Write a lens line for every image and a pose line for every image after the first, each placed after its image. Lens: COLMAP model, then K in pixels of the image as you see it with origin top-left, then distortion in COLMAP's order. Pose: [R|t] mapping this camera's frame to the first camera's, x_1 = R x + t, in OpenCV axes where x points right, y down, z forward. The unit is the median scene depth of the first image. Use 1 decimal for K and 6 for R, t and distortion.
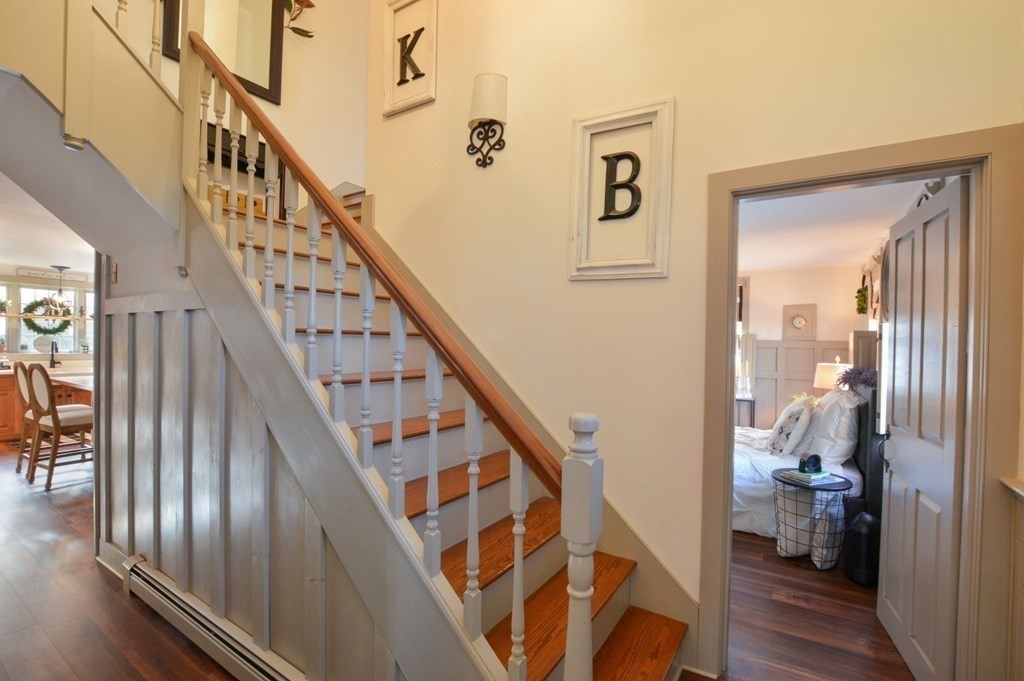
lens RADIAL K [[463.0, 0, 523.7], [0, 463.0, 345.5], [0, 0, 1]] dist [-0.015443, 0.000295]
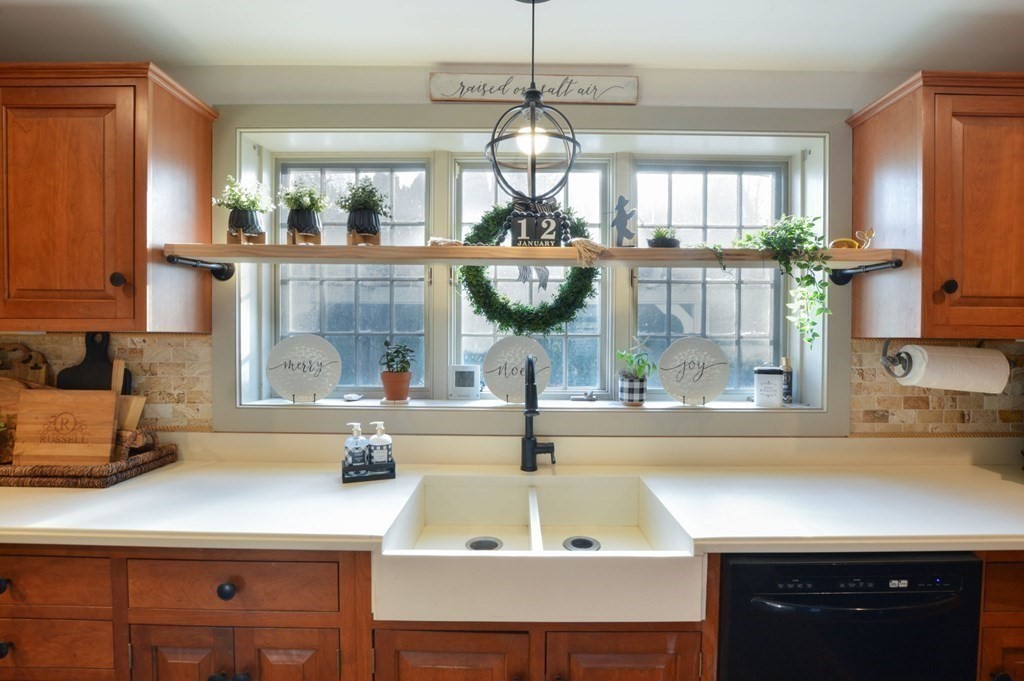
lens RADIAL K [[489.4, 0, 520.7], [0, 489.4, 344.6], [0, 0, 1]] dist [-0.019634, 0.000401]
pose [[0.544934, 0.000834, -0.838478, -0.817559], [-0.001810, 0.999998, -0.000182, -0.016259], [0.838477, 0.001617, 0.544935, 0.852000]]
